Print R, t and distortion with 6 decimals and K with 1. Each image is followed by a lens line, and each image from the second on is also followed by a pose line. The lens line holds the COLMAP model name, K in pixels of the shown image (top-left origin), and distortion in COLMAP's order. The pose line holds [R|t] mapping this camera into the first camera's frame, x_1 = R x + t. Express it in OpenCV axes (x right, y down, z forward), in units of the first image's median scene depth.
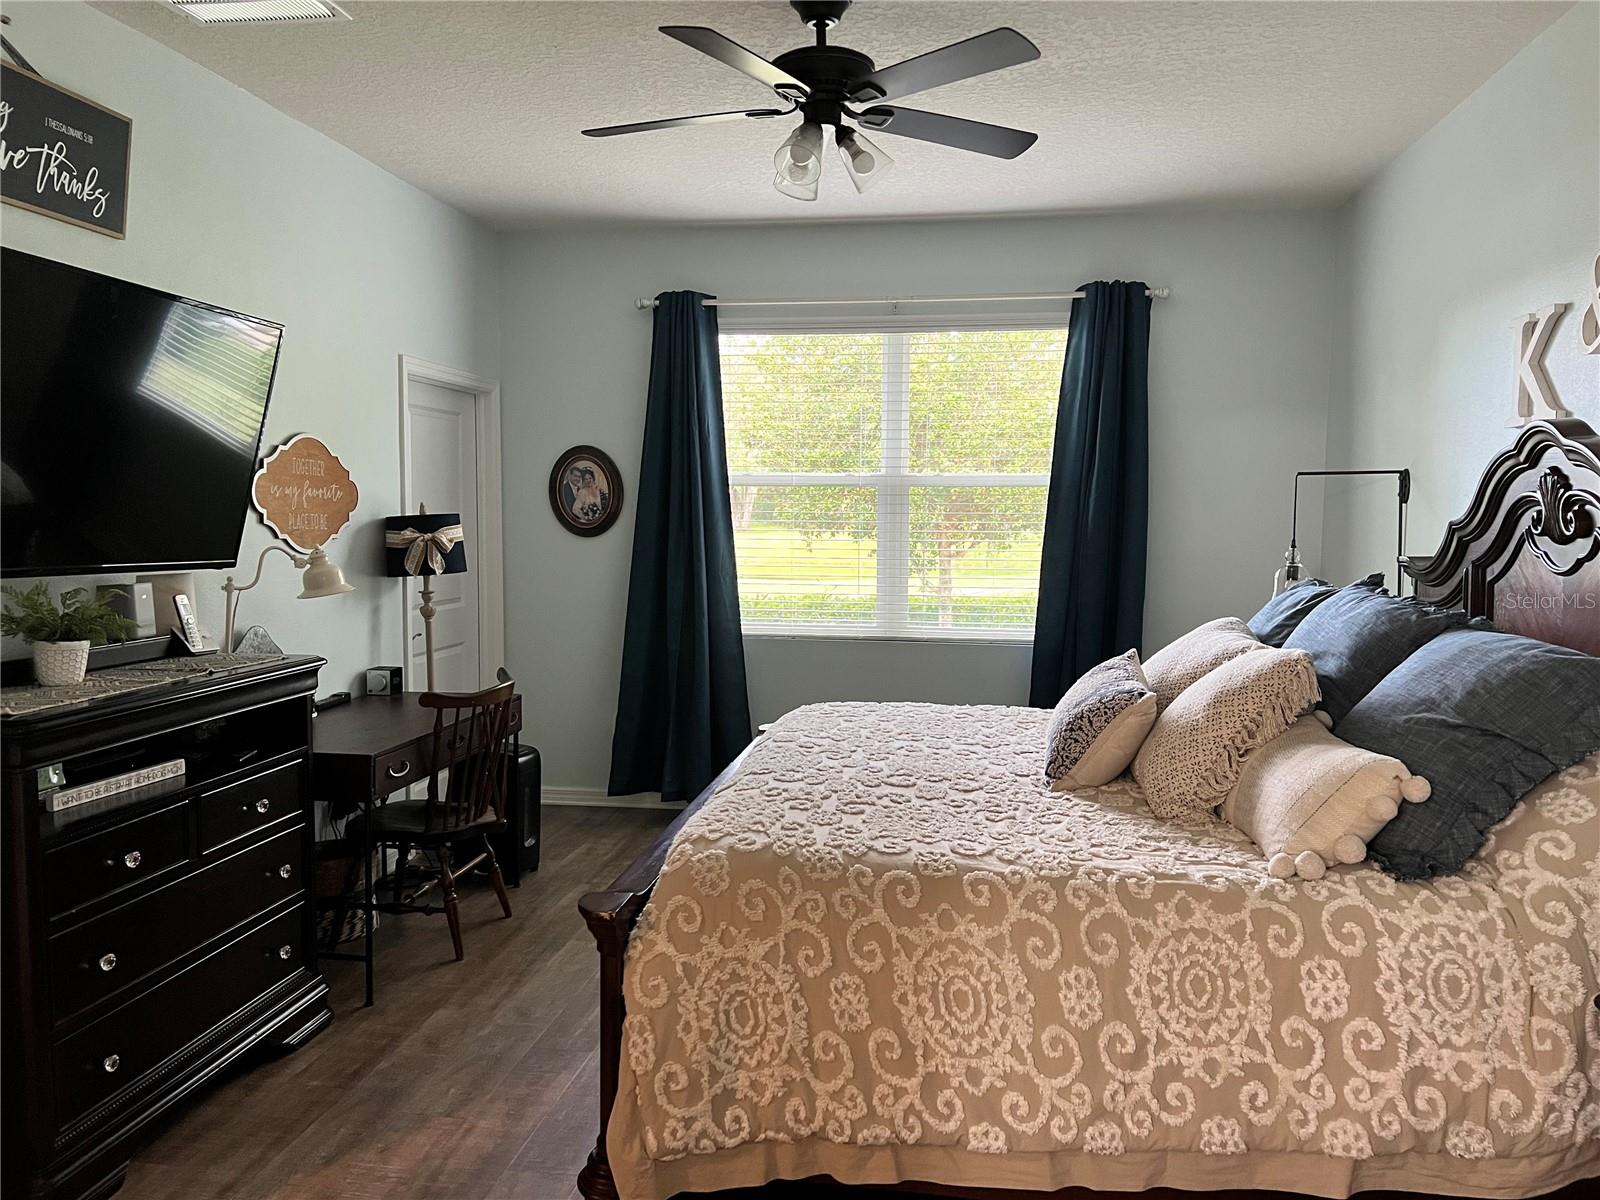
lens RADIAL K [[1196.7, 0, 800.0], [0, 1196.7, 608.6], [0, 0, 1]] dist [0.082532, -0.103184]
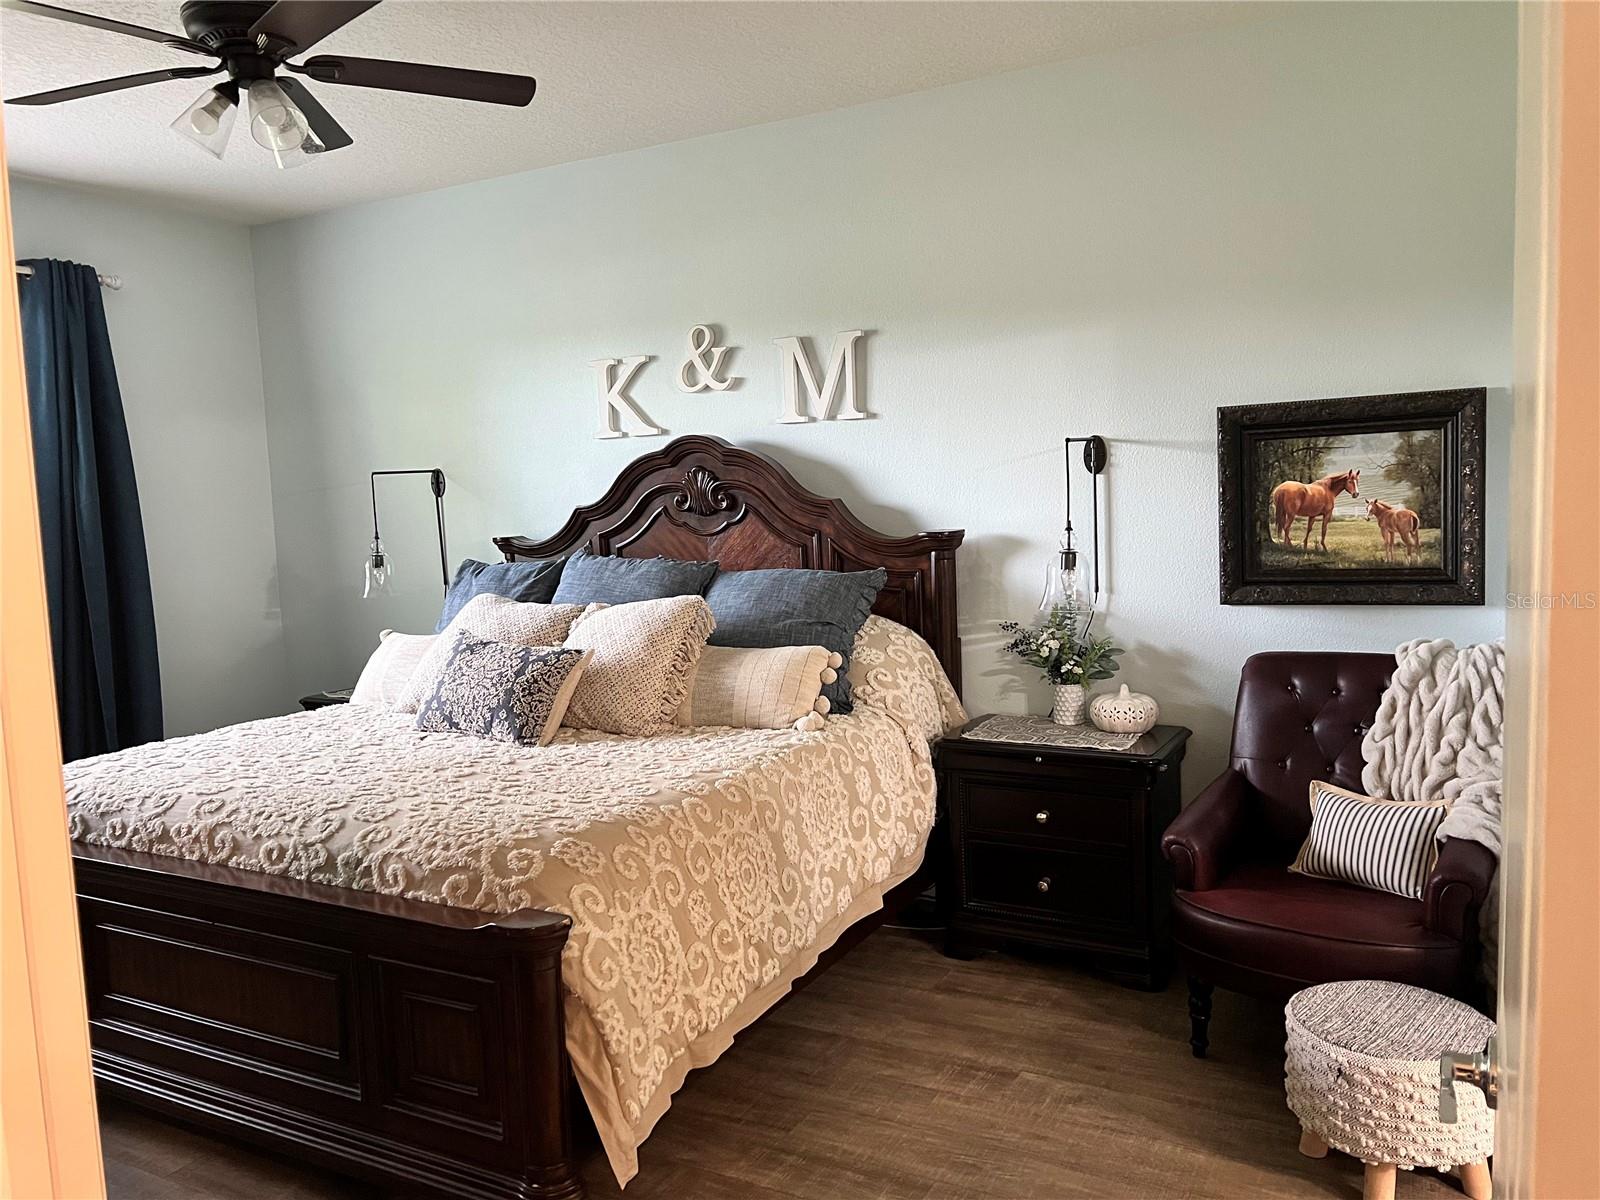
lens RADIAL K [[1196.7, 0, 800.0], [0, 1196.7, 608.6], [0, 0, 1]] dist [0.082532, -0.103184]
pose [[0.339551, -0.114559, 0.933585, -1.005255], [0.119891, 0.989731, 0.077844, -0.051115], [-0.932916, 0.085496, 0.349798, 0.472432]]
